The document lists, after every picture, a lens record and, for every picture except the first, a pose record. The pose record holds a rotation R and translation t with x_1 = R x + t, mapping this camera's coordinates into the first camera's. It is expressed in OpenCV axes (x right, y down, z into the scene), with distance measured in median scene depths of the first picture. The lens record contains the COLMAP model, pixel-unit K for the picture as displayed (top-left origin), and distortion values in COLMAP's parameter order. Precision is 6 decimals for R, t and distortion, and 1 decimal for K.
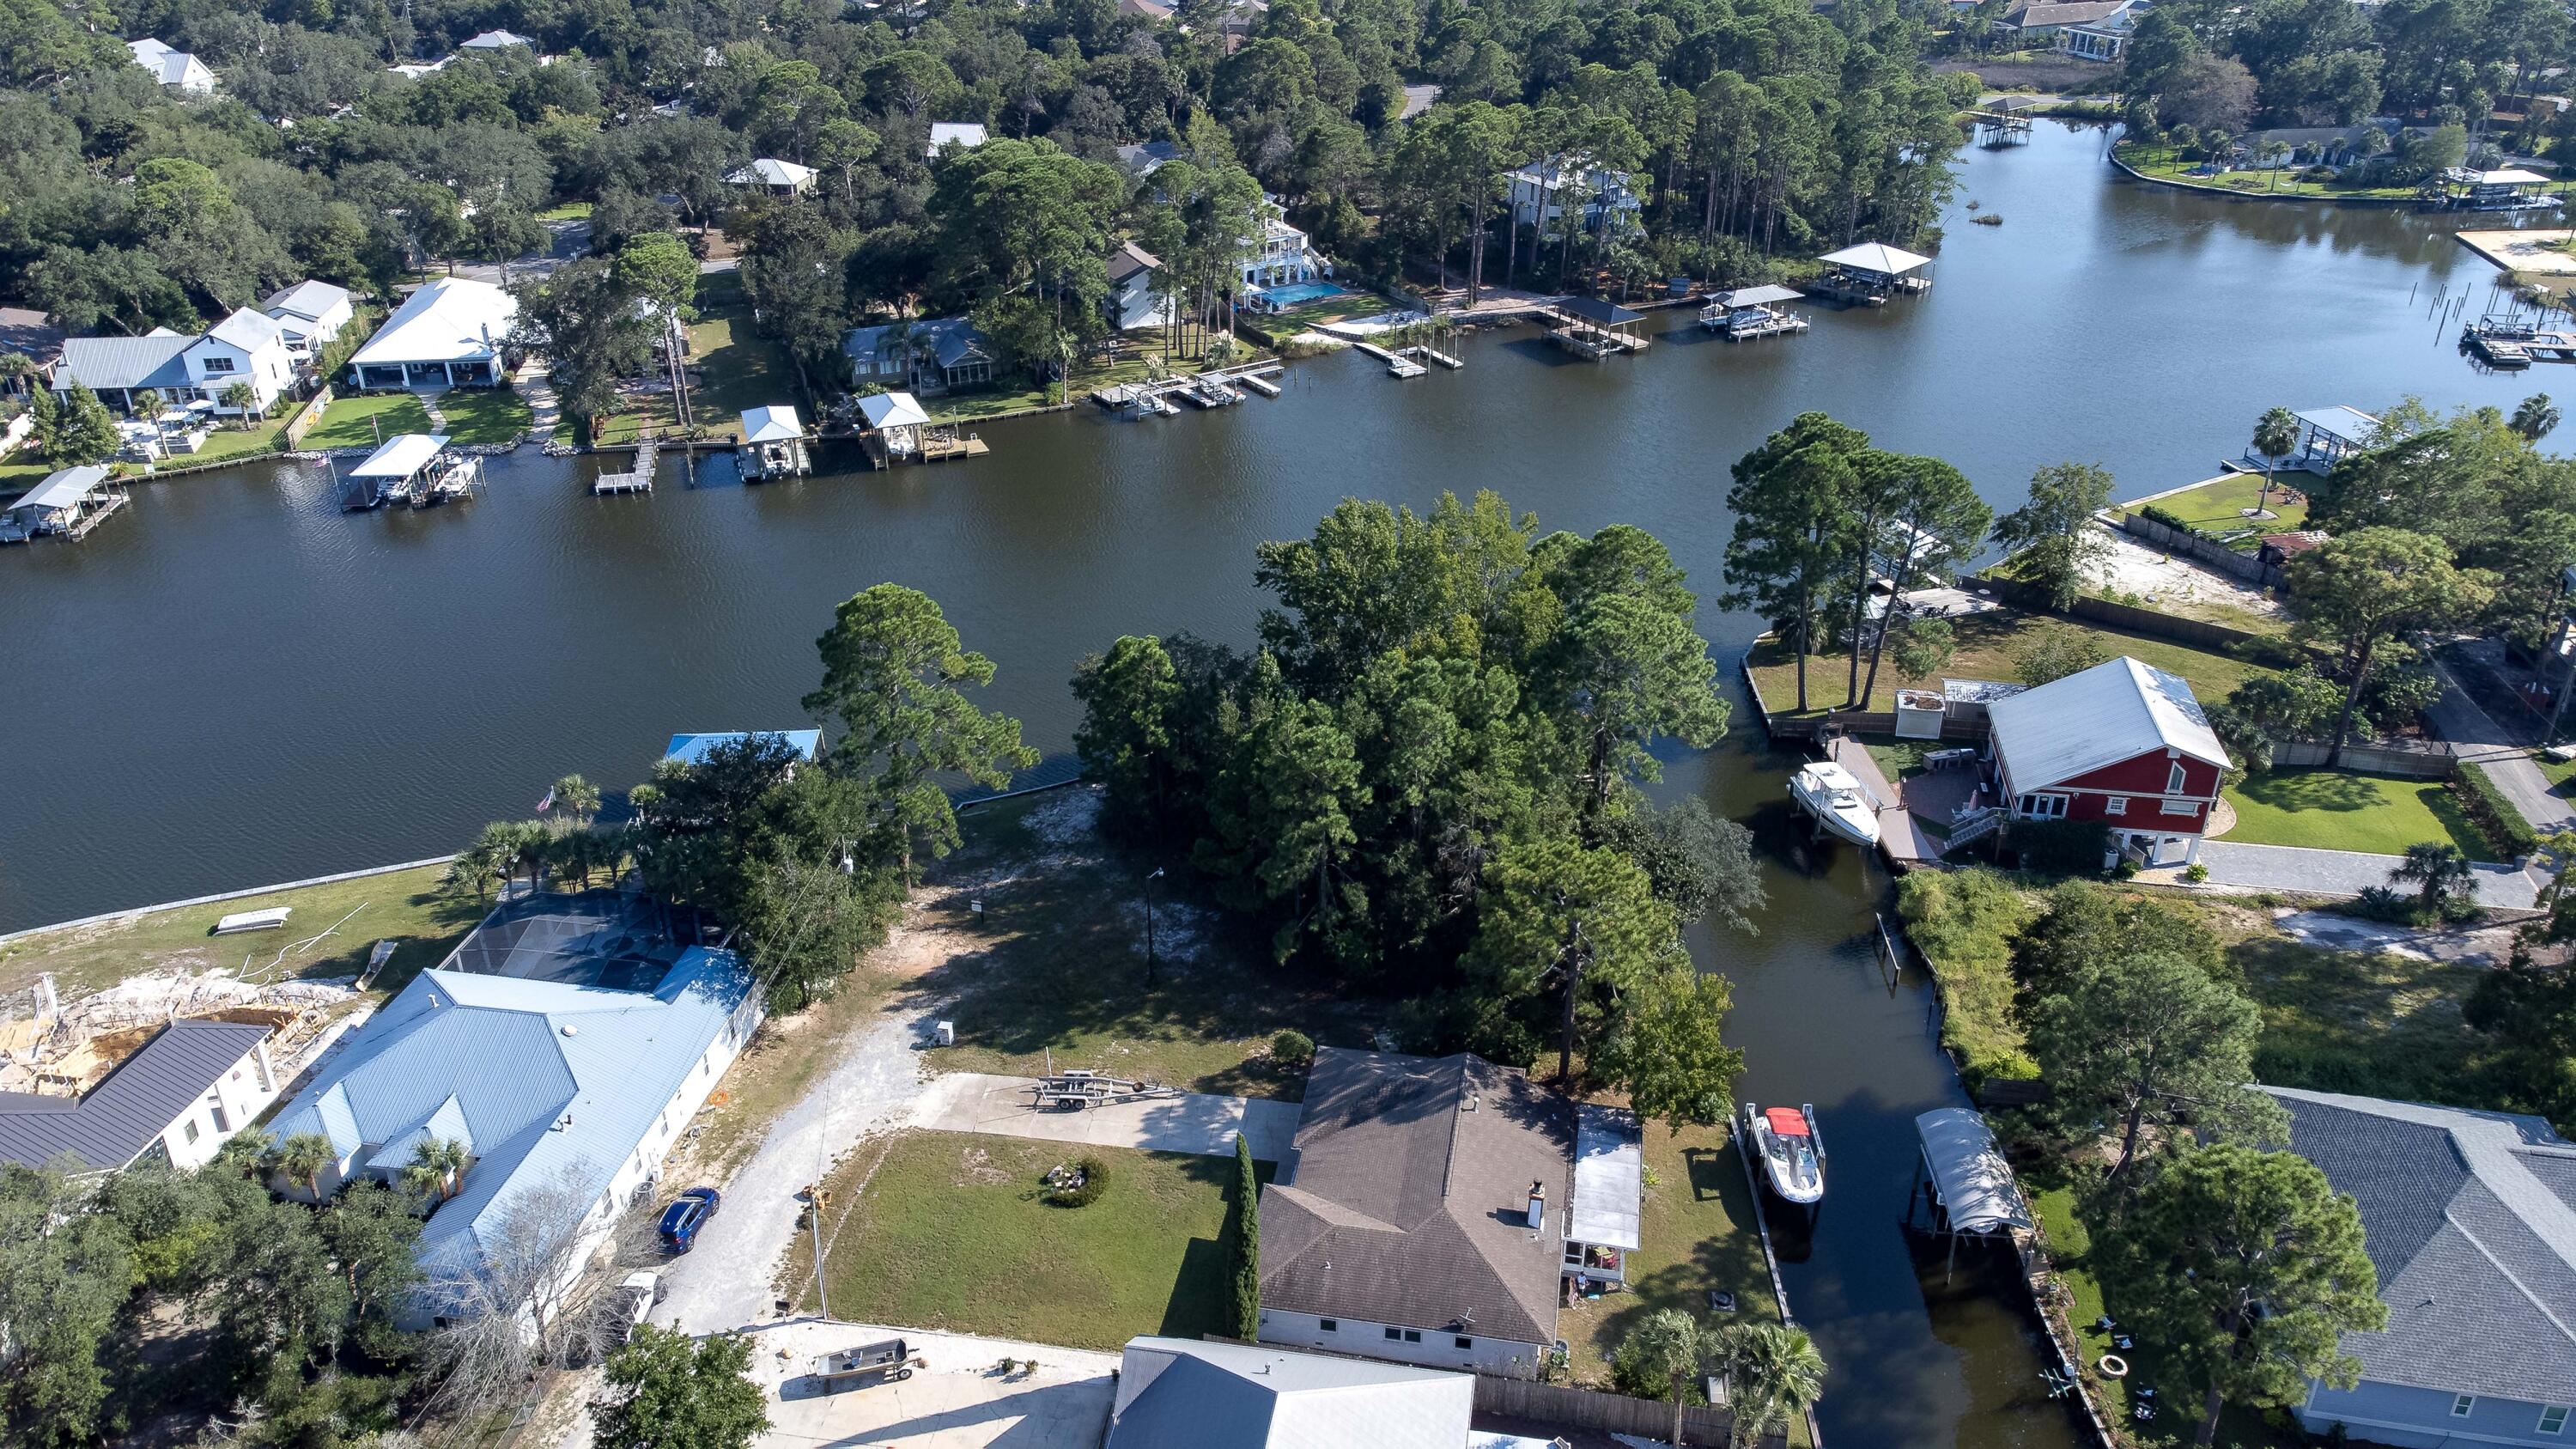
lens RADIAL K [[1922.4, 0, 1281.7], [0, 1922.4, 729.6], [0, 0, 1]] dist [0.037860, 0.030902]
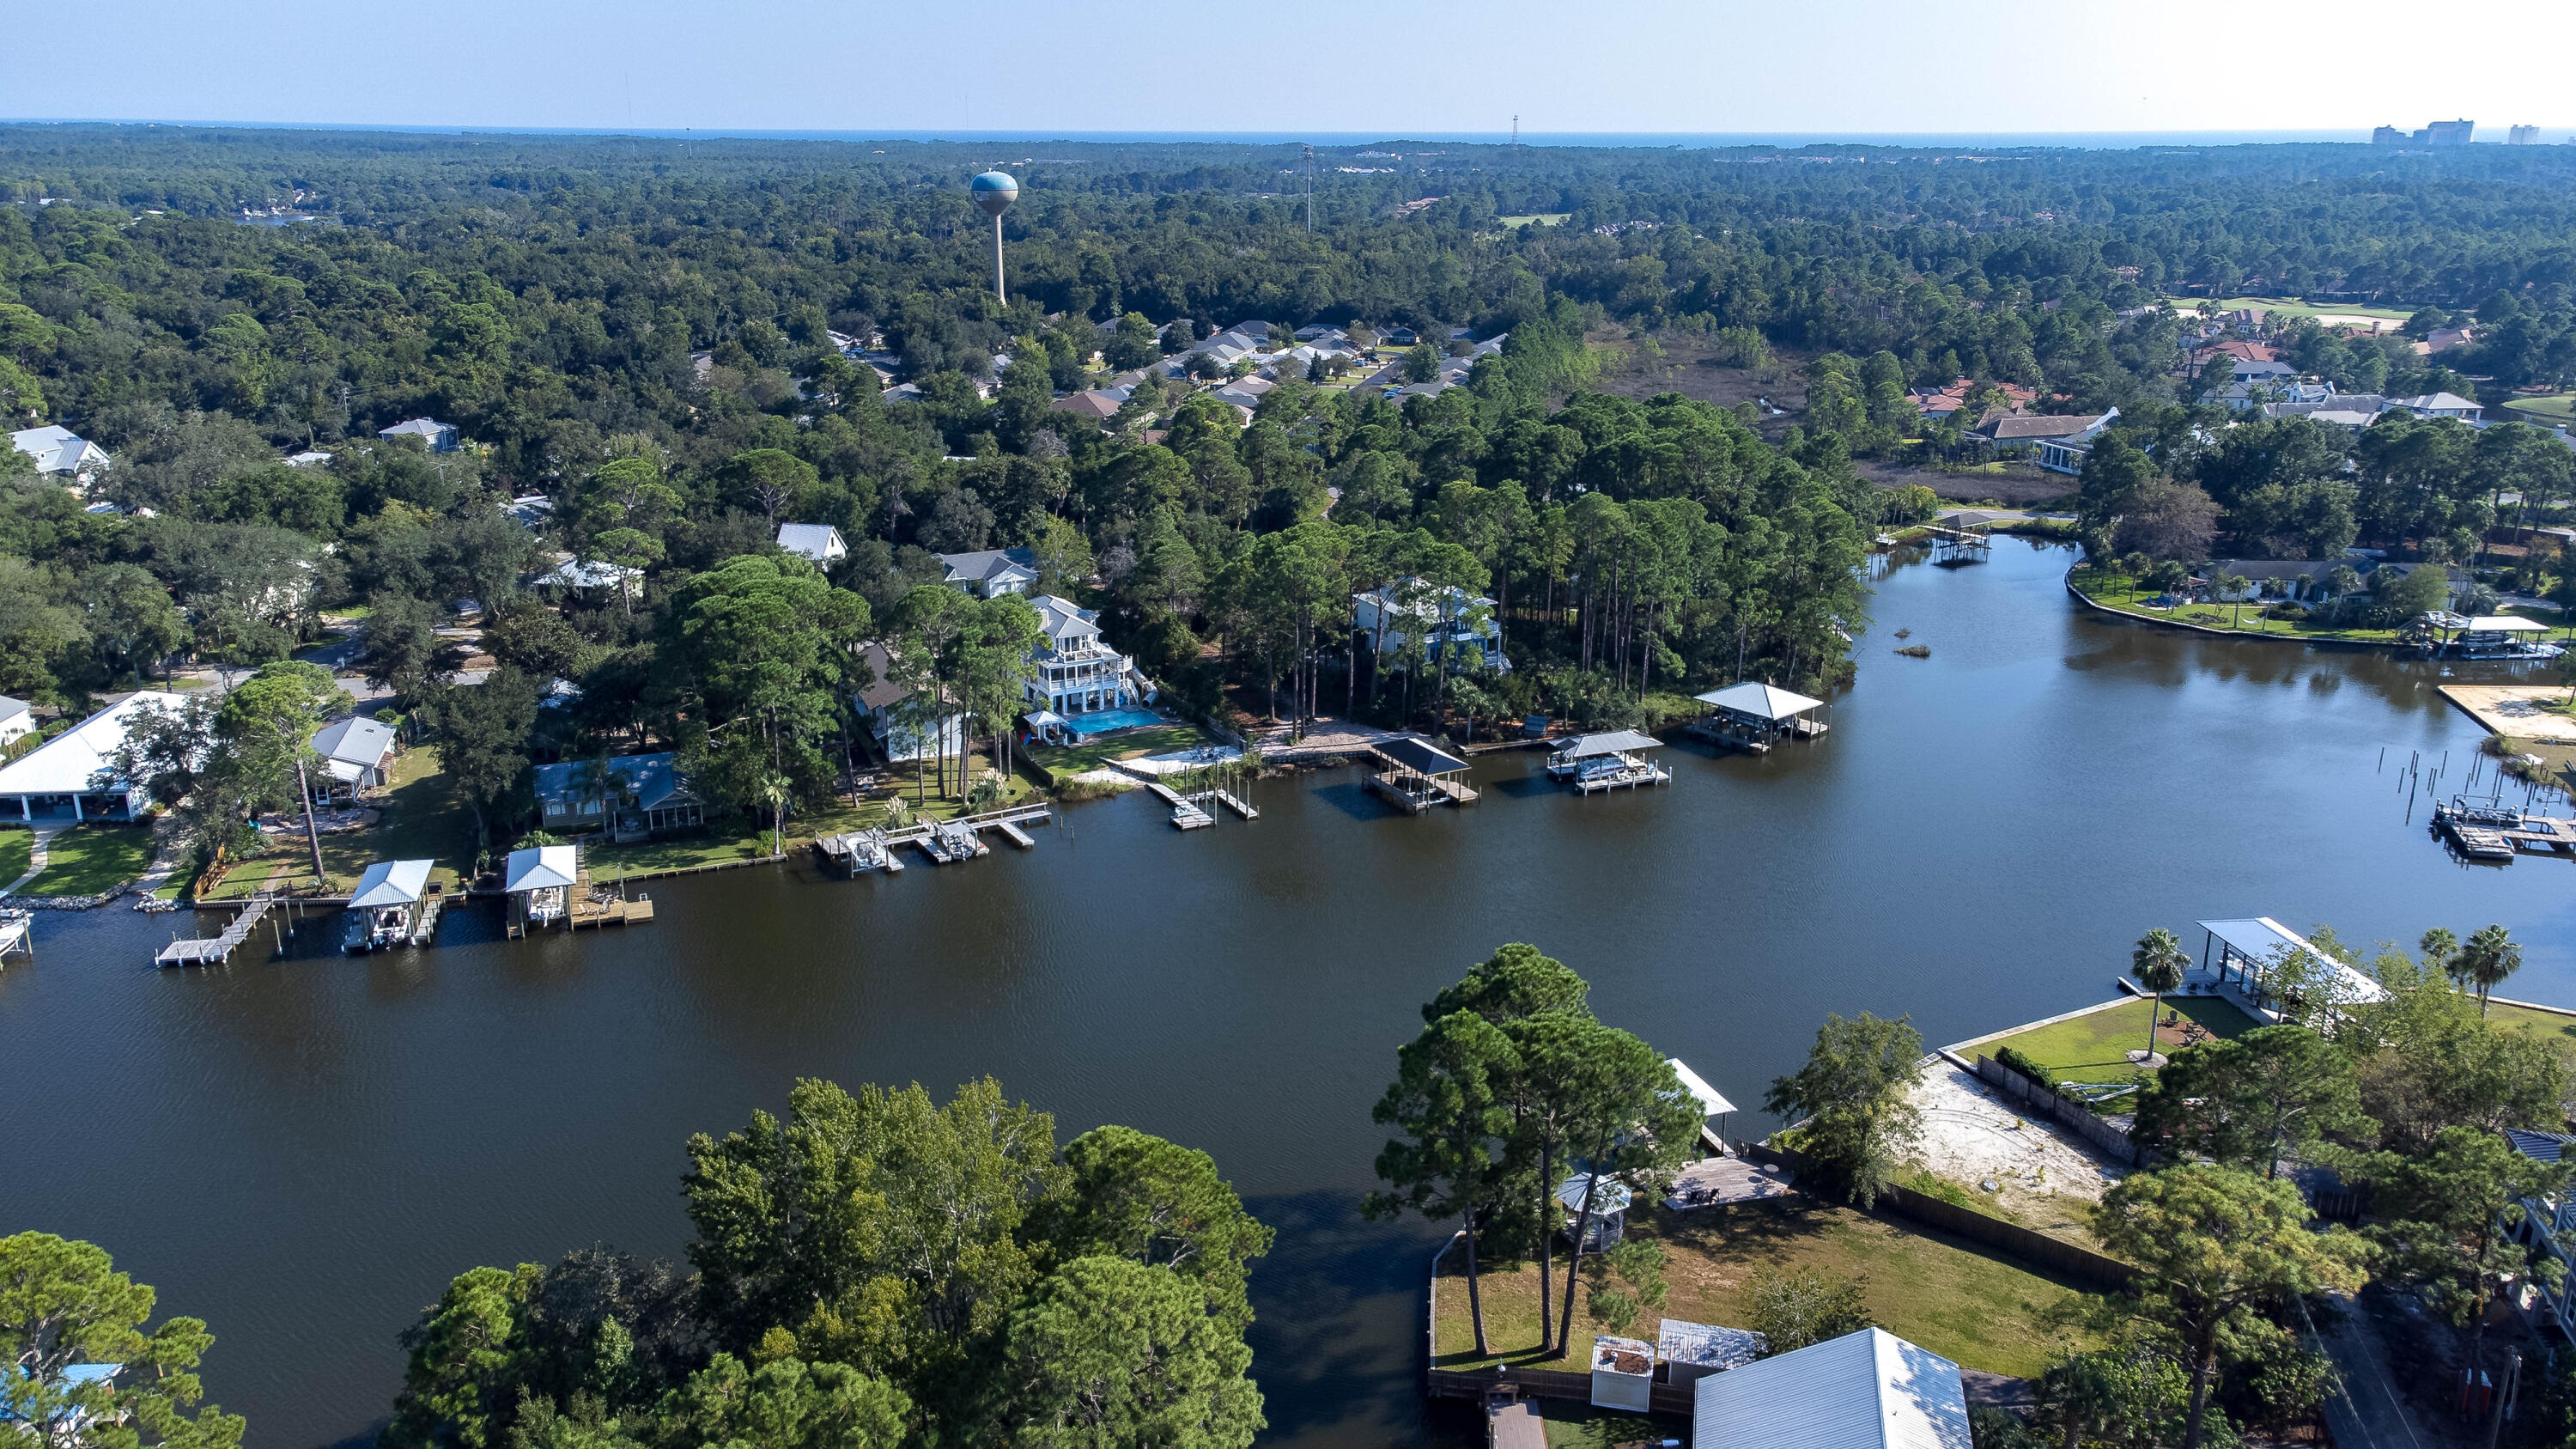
lens RADIAL K [[1922.4, 0, 1281.7], [0, 1922.4, 729.6], [0, 0, 1]] dist [0.037860, 0.030902]
pose [[0.998603, 0.022962, -0.047594, 0.137747], [-0.031118, 0.983459, -0.178436, -0.069110], [0.042709, 0.179668, 0.982800, 0.133146]]
